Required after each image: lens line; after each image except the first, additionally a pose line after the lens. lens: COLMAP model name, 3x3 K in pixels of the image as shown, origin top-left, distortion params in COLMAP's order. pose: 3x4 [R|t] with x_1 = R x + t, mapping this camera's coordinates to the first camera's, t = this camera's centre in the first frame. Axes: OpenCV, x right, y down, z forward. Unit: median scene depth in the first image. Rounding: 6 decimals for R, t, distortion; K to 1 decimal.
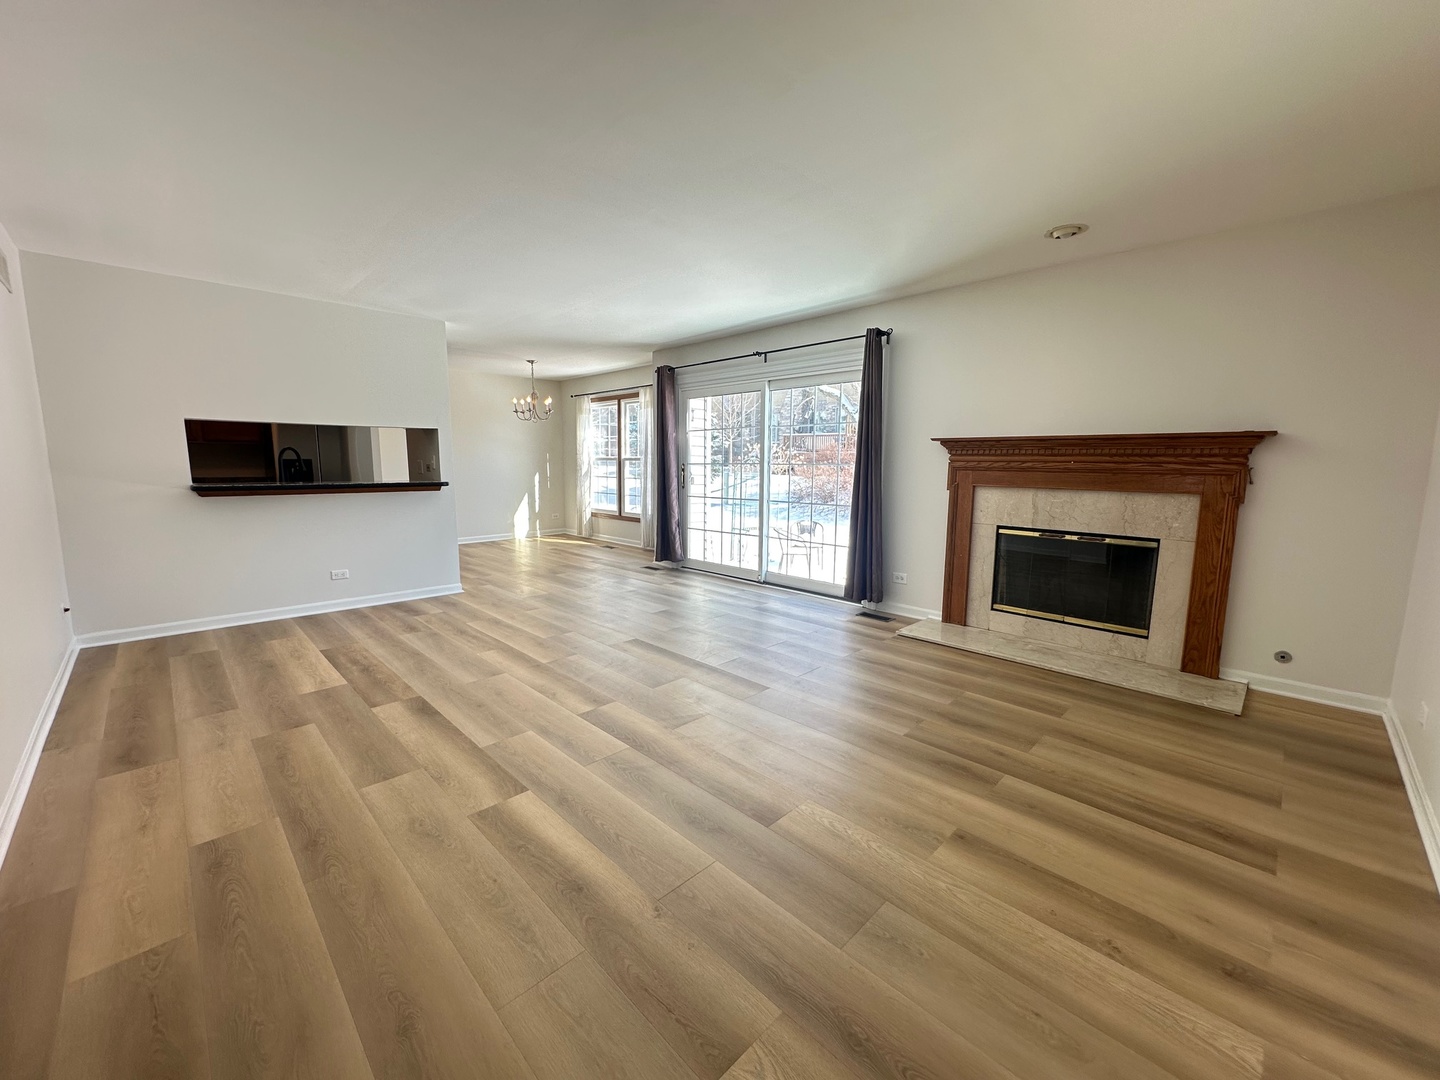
lens RADIAL K [[570.4, 0, 720.1], [0, 570.4, 537.2], [0, 0, 1]] dist [-0.000792, -0.000320]
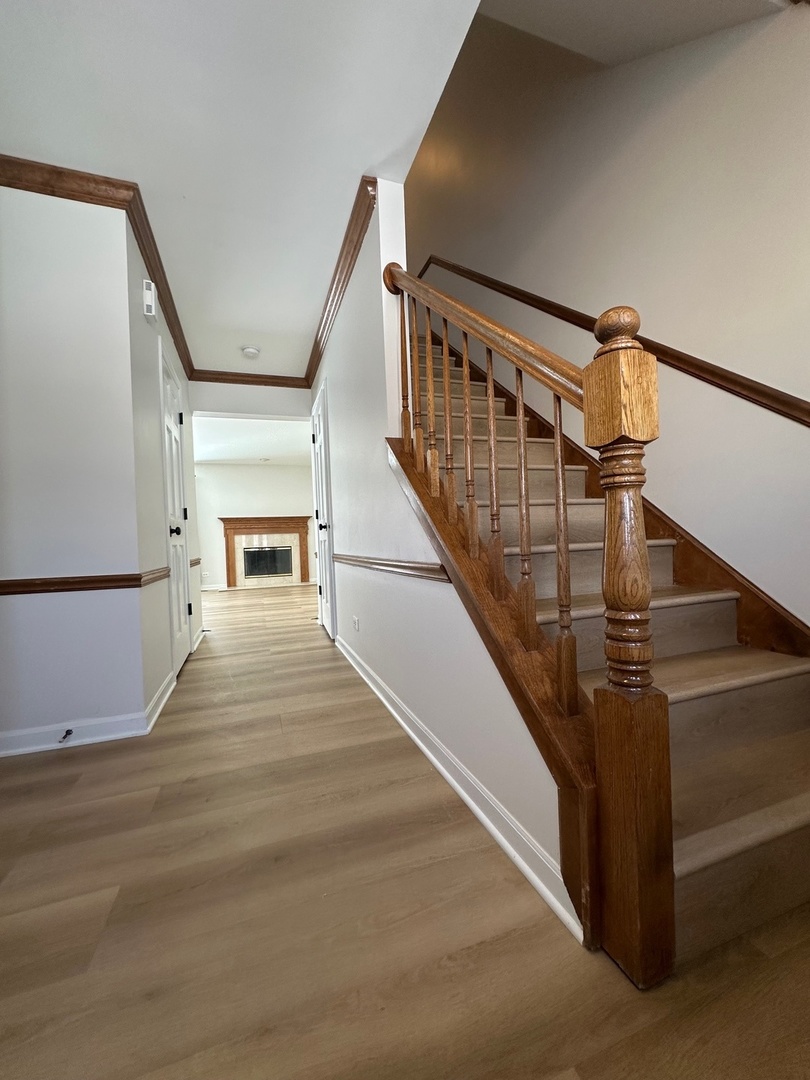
lens RADIAL K [[427.8, 0, 403.8], [0, 427.8, 540.4], [0, 0, 1]] dist [-0.000792, -0.000320]
pose [[0.427204, -0.035034, 0.903476, -0.738897], [0.158604, 0.986659, -0.036735, 0.098865], [-0.890136, 0.158988, 0.427061, -0.419623]]
